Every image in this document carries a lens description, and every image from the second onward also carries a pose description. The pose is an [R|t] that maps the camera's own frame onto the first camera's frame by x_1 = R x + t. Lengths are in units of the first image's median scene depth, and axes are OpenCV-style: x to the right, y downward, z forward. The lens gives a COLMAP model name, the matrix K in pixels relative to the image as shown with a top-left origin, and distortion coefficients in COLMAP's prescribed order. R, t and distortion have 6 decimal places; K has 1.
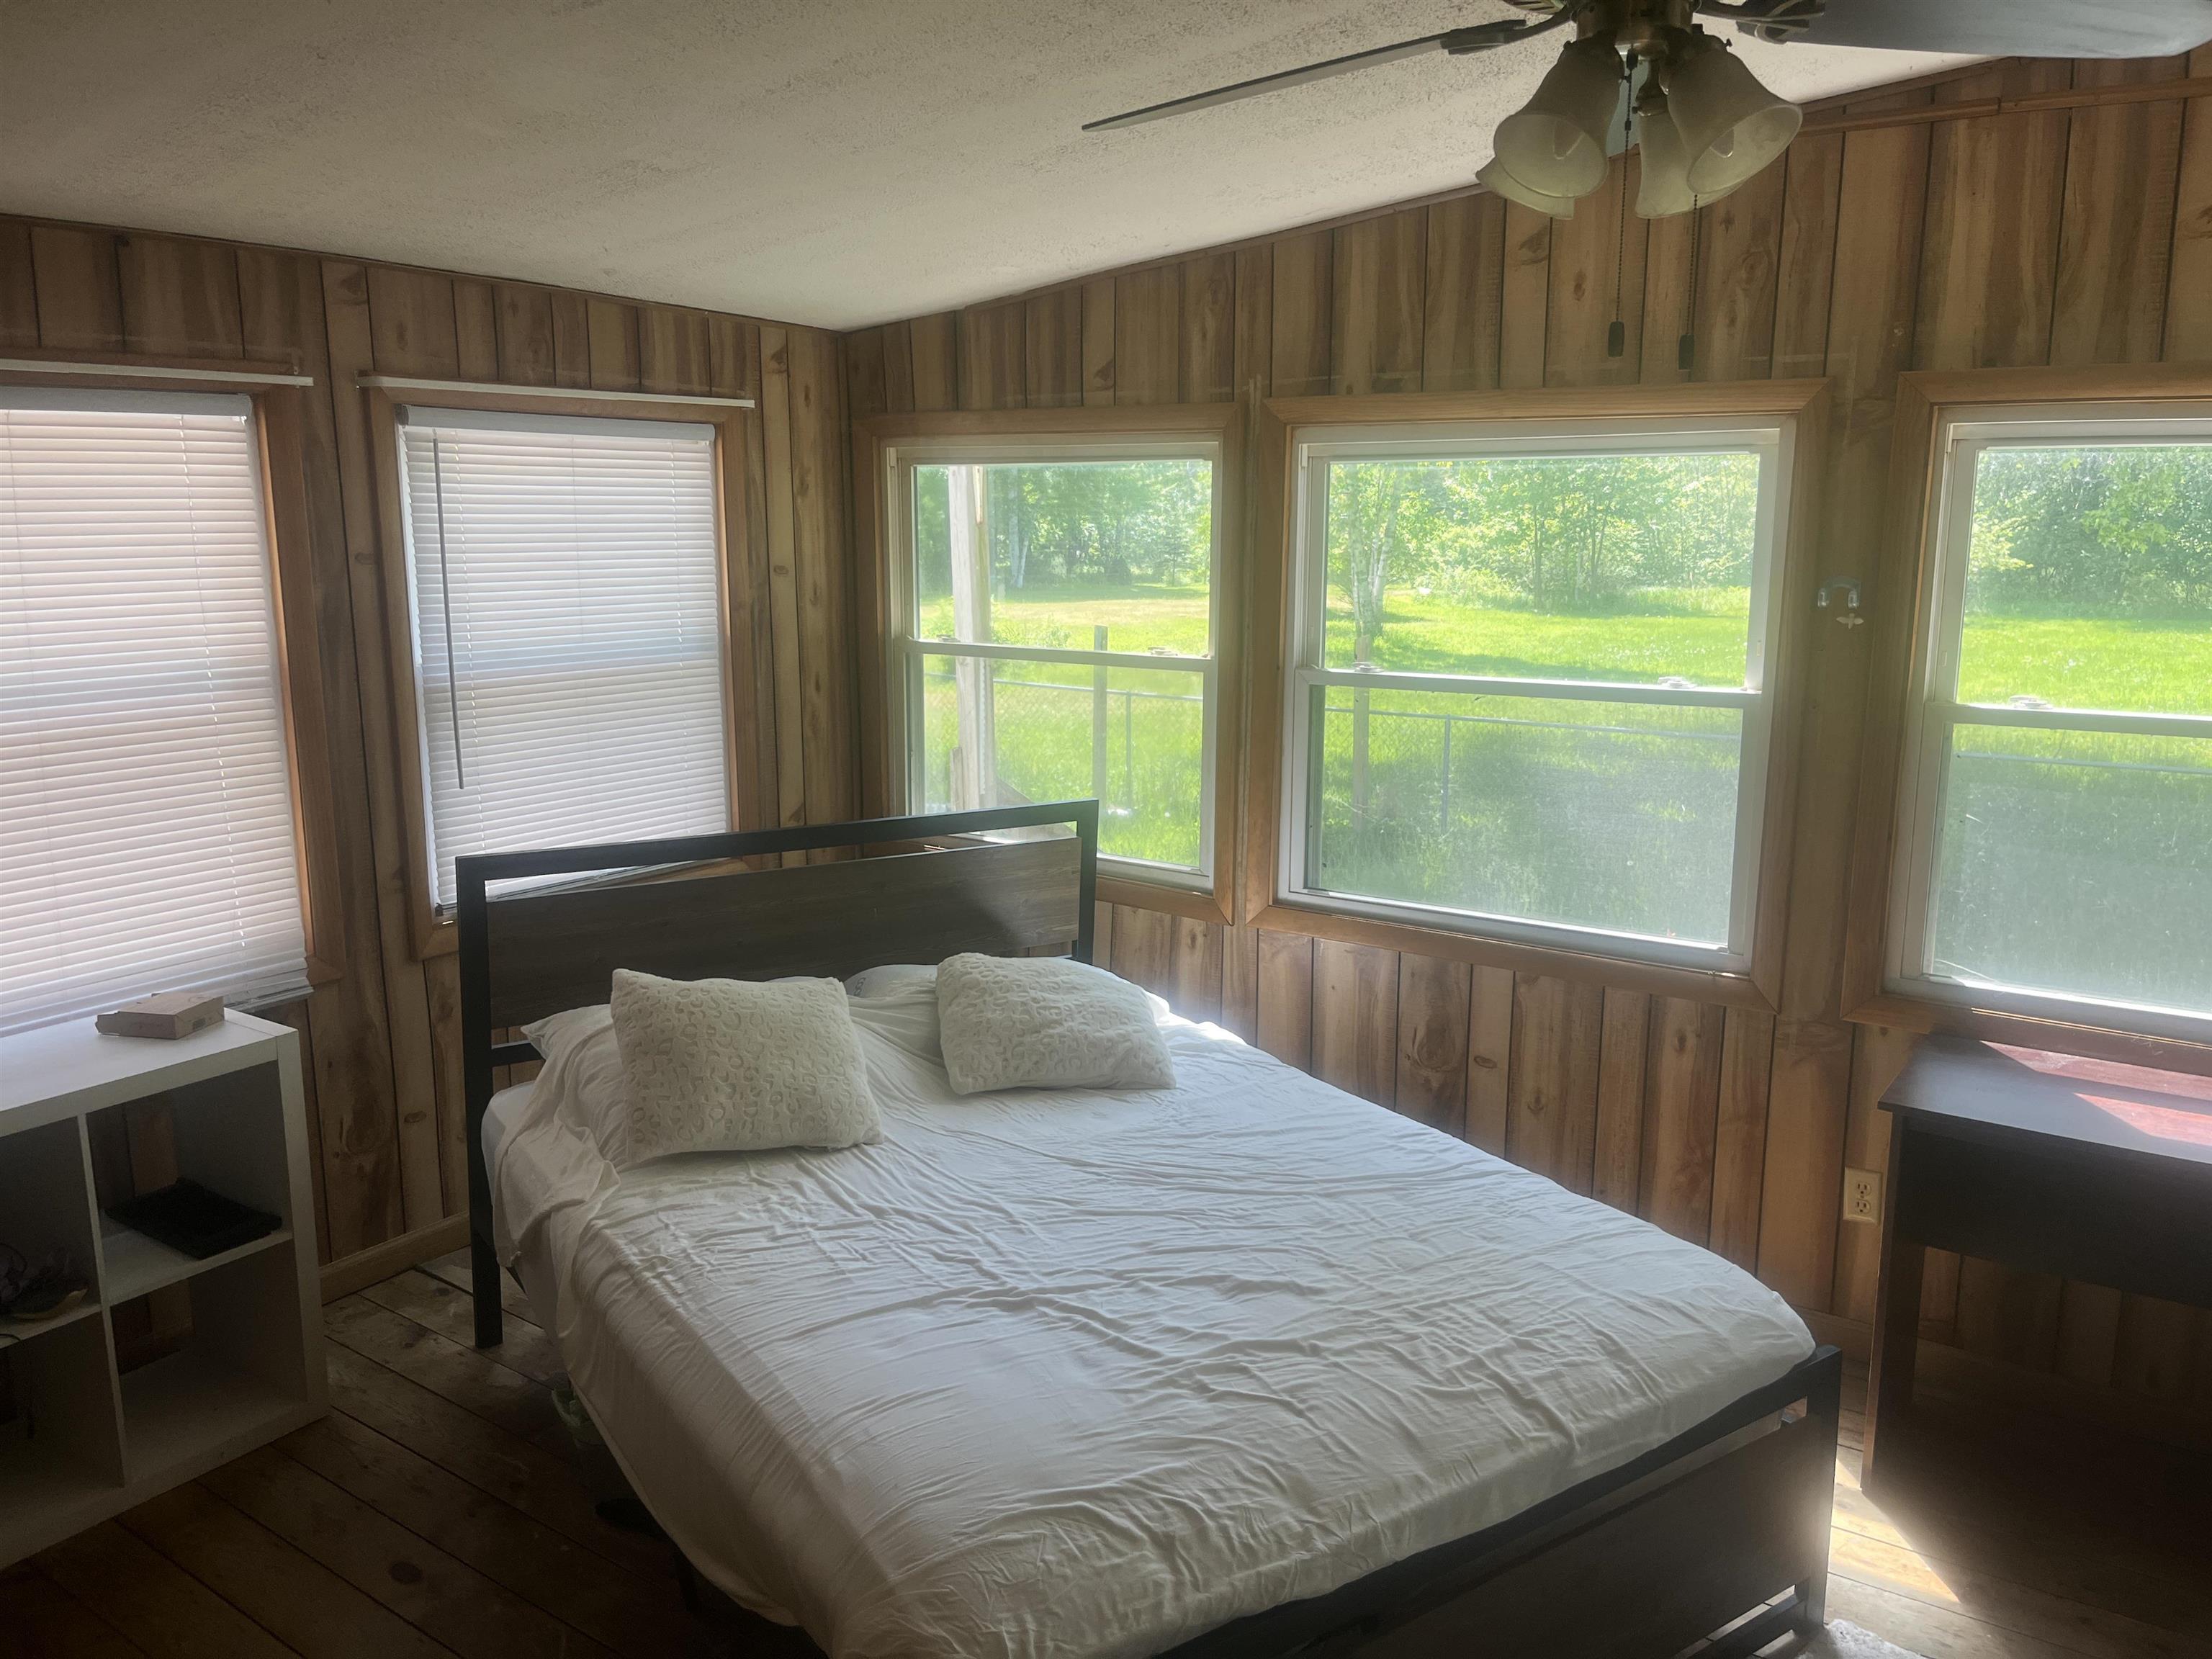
lens RADIAL K [[1707.5, 0, 1106.0], [0, 1707.5, 829.5], [0, 0, 1]] dist [0.104928, -0.151713]
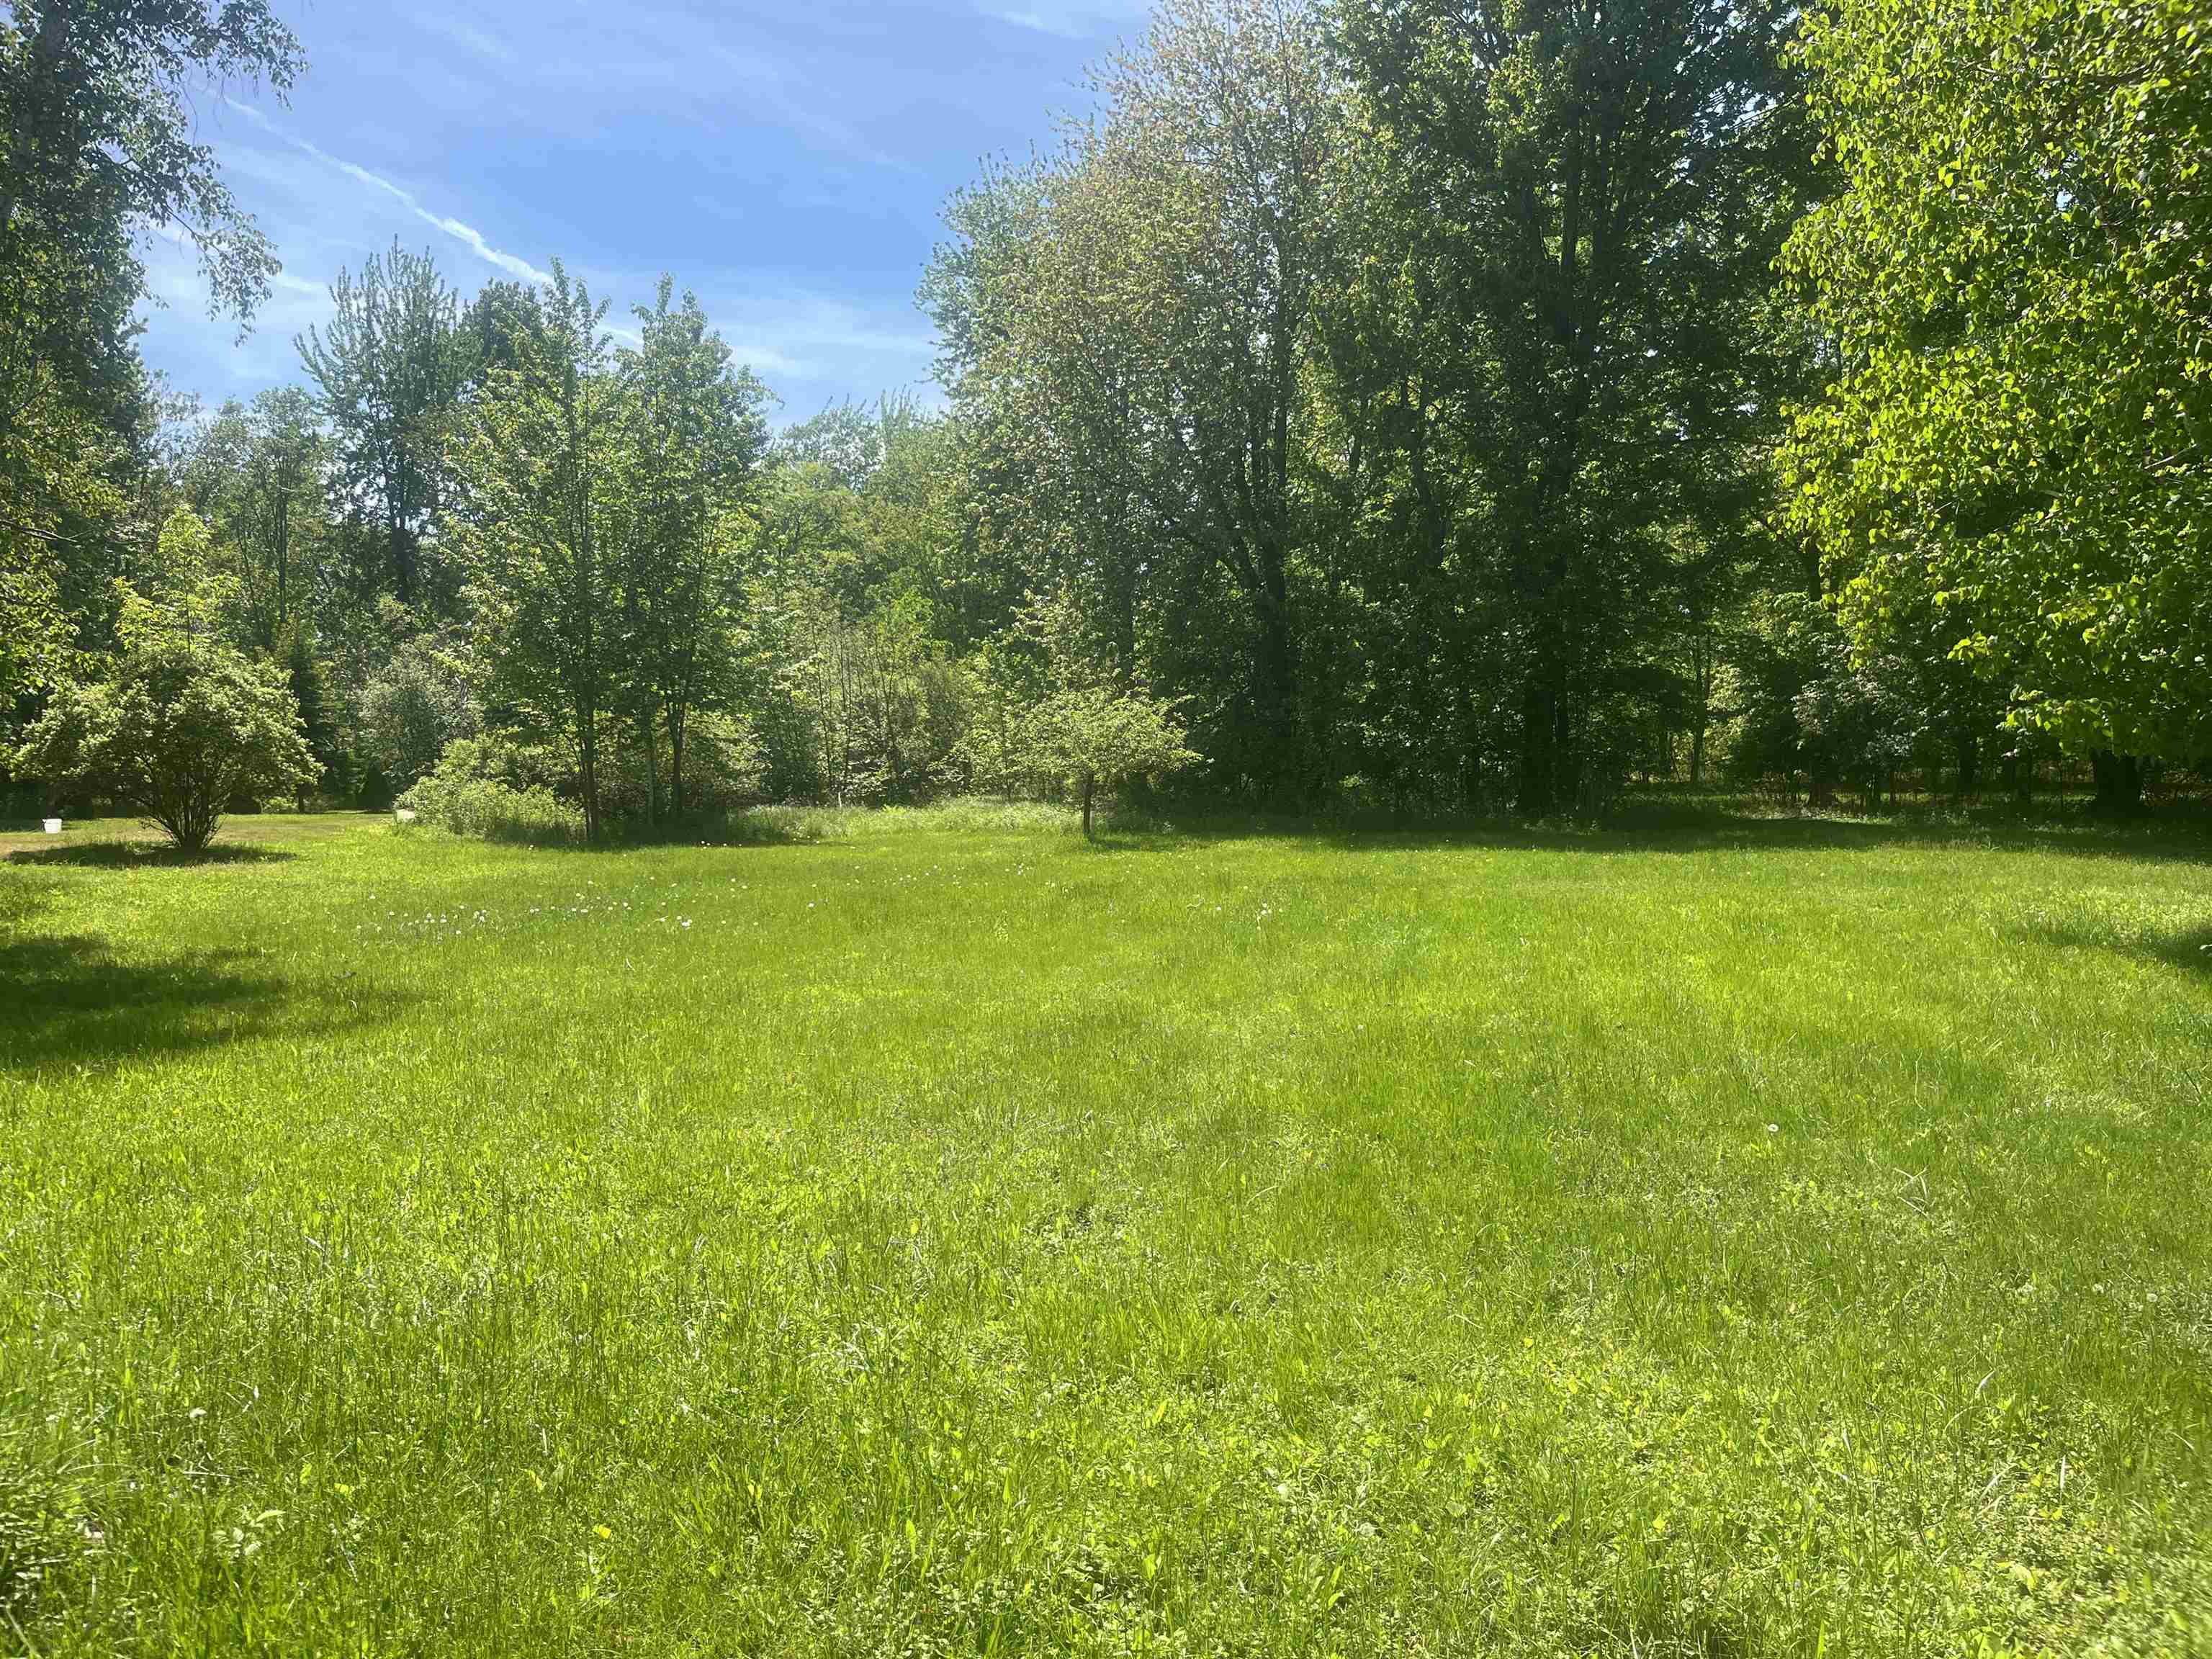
lens RADIAL K [[1707.5, 0, 1106.0], [0, 1707.5, 829.5], [0, 0, 1]] dist [0.104928, -0.151713]
pose [[0.920423, -0.020821, 0.390369, 0.148009], [0.074897, 0.989474, -0.123819, -0.028133], [-0.383682, 0.143203, 0.912294, 0.259835]]
